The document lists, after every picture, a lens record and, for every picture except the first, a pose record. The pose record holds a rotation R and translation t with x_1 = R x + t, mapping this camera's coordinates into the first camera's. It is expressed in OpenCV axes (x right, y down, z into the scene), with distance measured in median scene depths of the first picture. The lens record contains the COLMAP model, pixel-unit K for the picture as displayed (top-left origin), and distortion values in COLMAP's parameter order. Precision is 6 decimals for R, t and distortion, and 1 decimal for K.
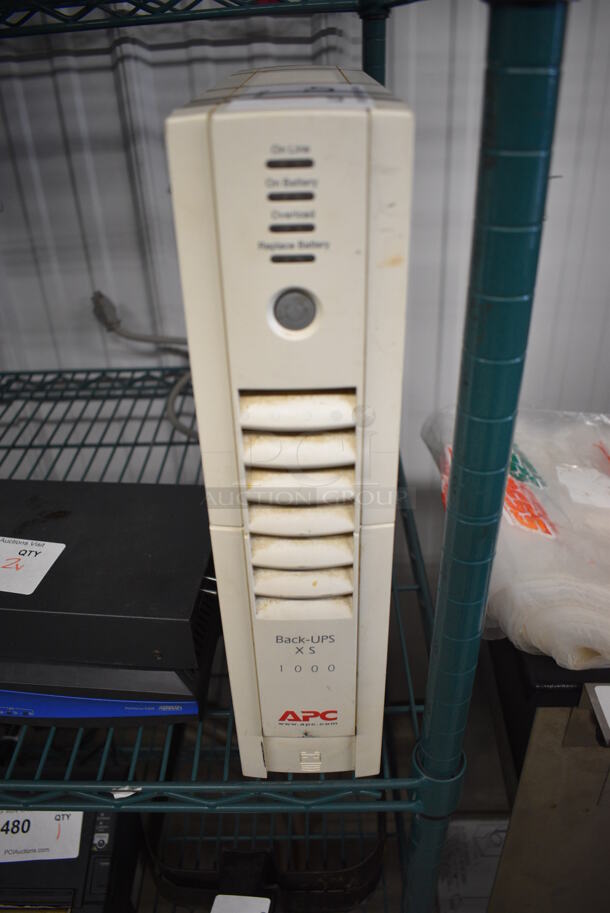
lens RADIAL K [[704.0, 0, 300.4], [0, 704.0, 456.4], [0, 0, 1]] dist [-0.093048, 0.001098]
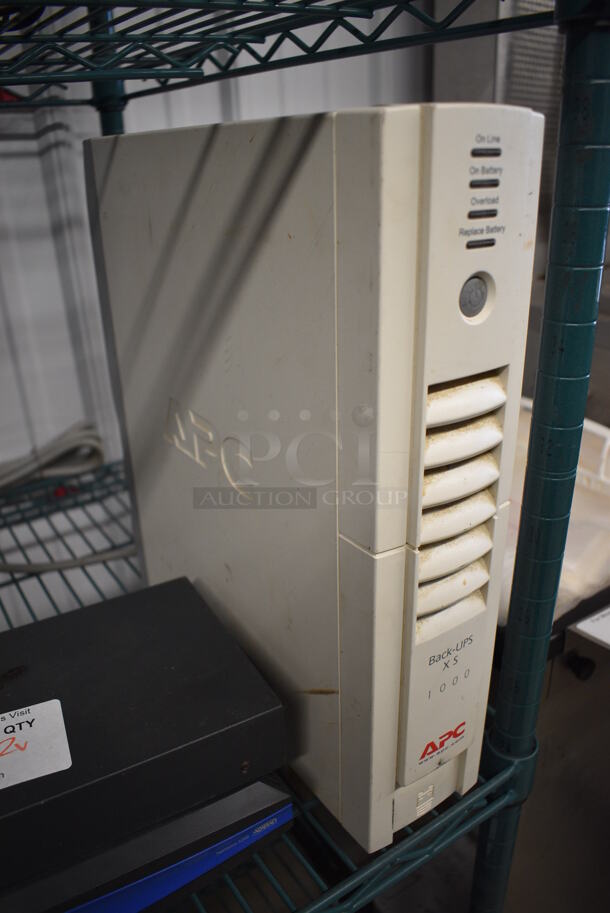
lens RADIAL K [[704.0, 0, 306.1], [0, 704.0, 457.4], [0, 0, 1]] dist [-0.093048, 0.001098]
pose [[0.825333, -0.227443, 0.516813, -0.494564], [0.306000, 0.949391, -0.070856, 0.011022], [-0.474542, 0.216625, 0.853161, 0.173124]]
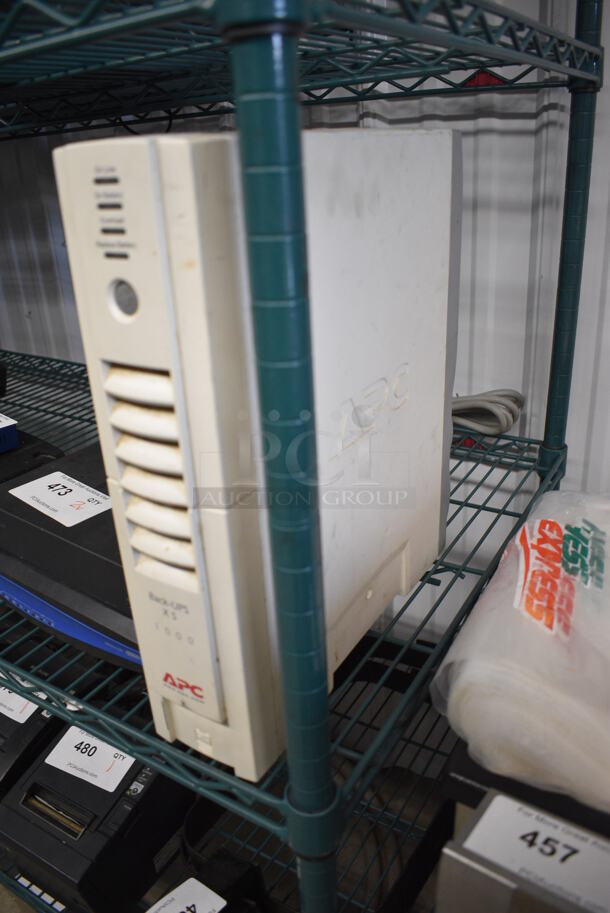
lens RADIAL K [[704.0, 0, 297.9], [0, 704.0, 454.6], [0, 0, 1]] dist [-0.093048, 0.001098]
pose [[0.853645, 0.204464, -0.479045, 0.555808], [-0.256448, 0.965515, -0.044886, 0.023099], [0.453347, 0.161167, 0.876642, 0.057546]]
